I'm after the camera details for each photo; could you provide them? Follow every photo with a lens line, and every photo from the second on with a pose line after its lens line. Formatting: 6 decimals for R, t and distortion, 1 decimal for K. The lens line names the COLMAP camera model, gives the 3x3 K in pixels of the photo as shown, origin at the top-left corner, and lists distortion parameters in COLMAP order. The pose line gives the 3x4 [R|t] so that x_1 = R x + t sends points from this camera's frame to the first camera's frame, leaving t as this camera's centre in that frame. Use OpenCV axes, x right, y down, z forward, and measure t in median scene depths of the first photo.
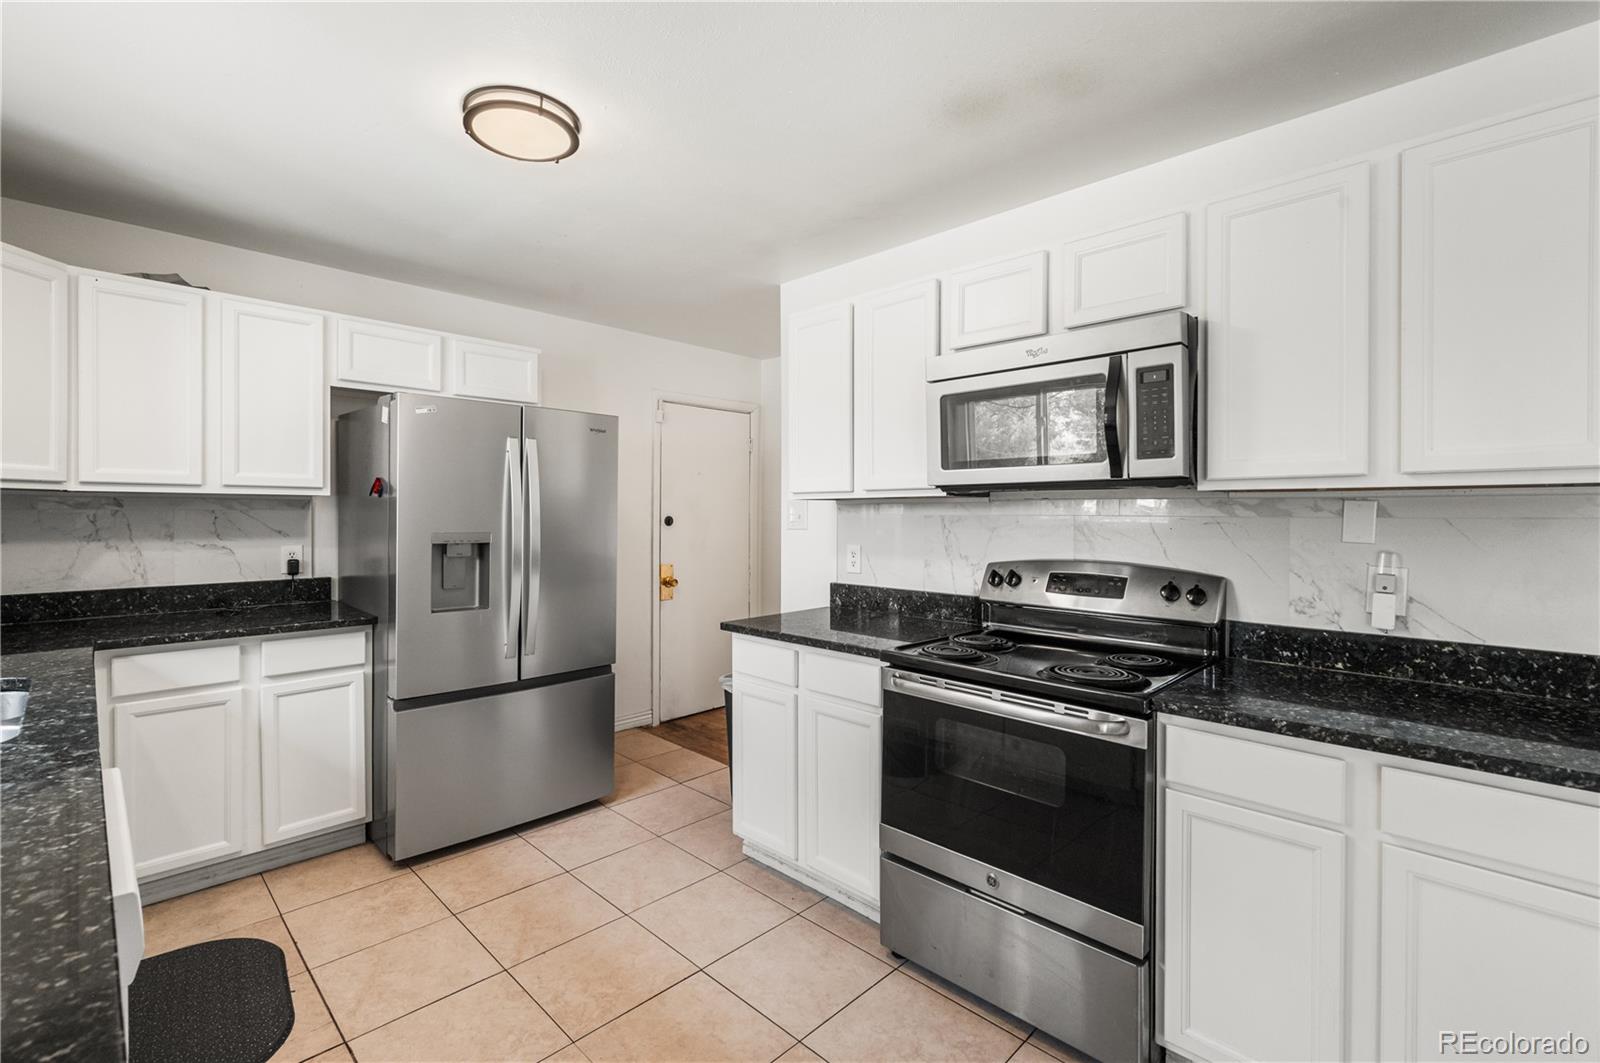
lens RADIAL K [[711.3, 0, 796.9], [0, 711.3, 518.9], [0, 0, 1]] dist [-0.000925, 0.000438]
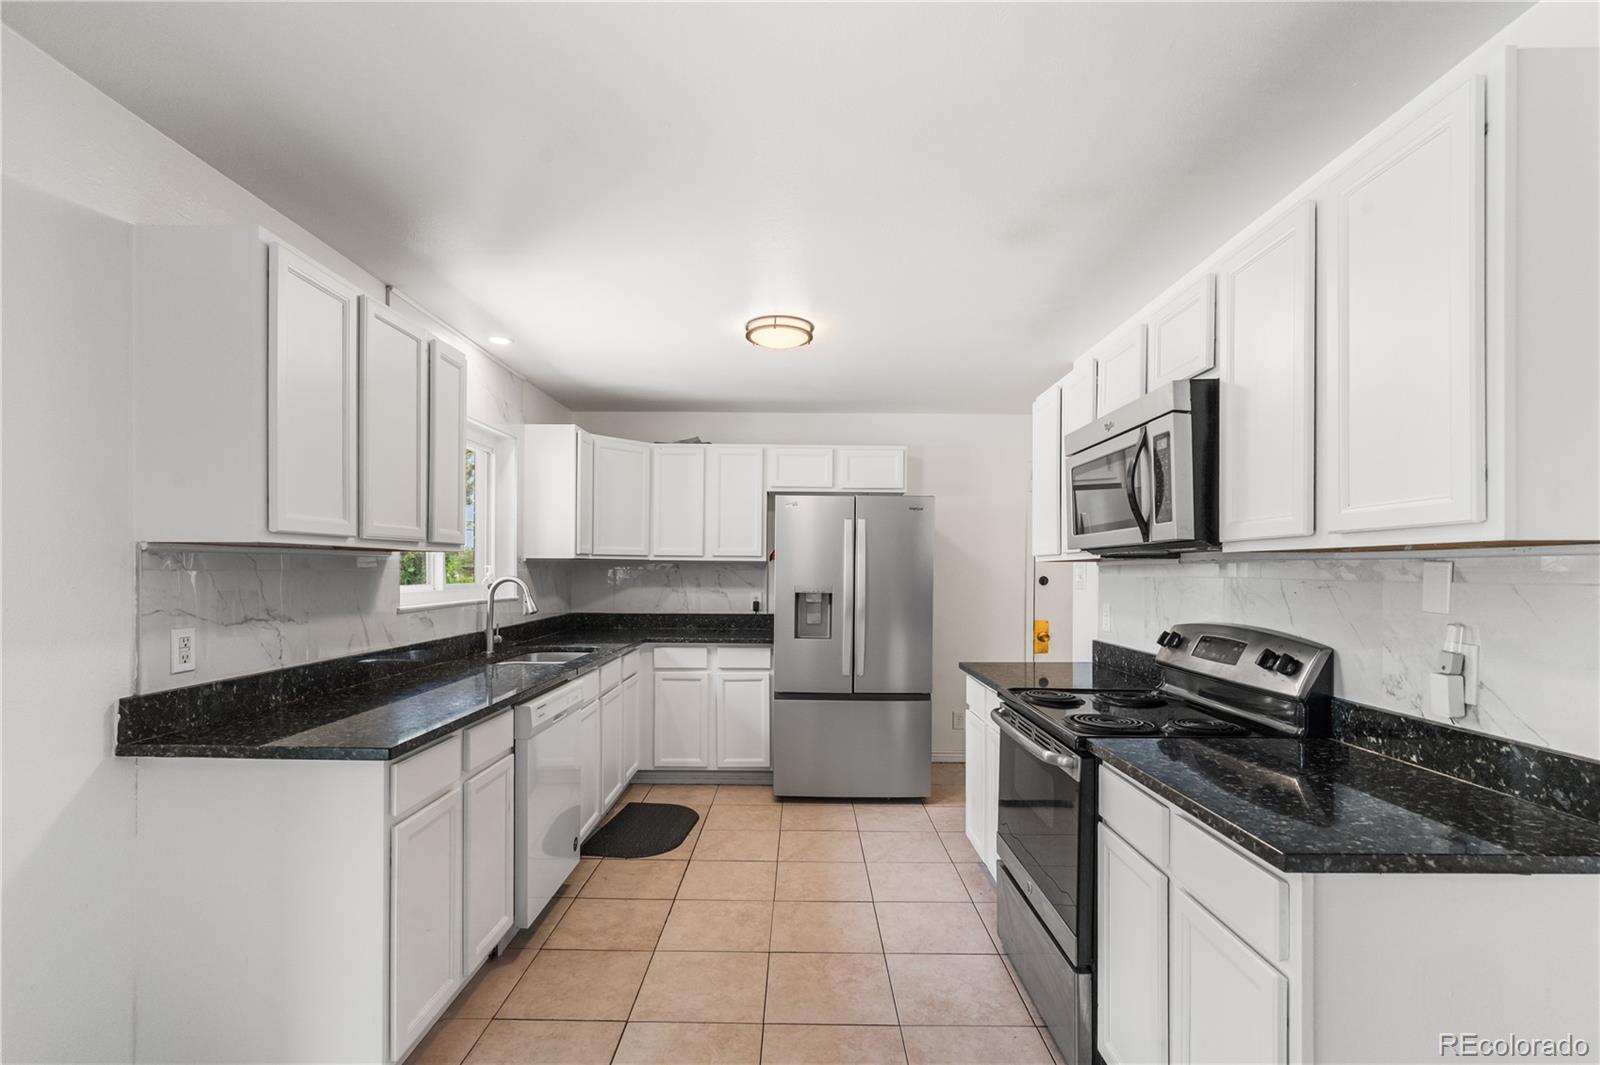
lens RADIAL K [[711.3, 0, 781.1], [0, 711.3, 570.3], [0, 0, 1]] dist [-0.000925, 0.000438]
pose [[0.697235, 0.002100, -0.716840, 0.600717], [-0.011093, 0.999908, -0.007861, -0.000586], [0.716757, 0.013433, 0.697193, -0.087183]]
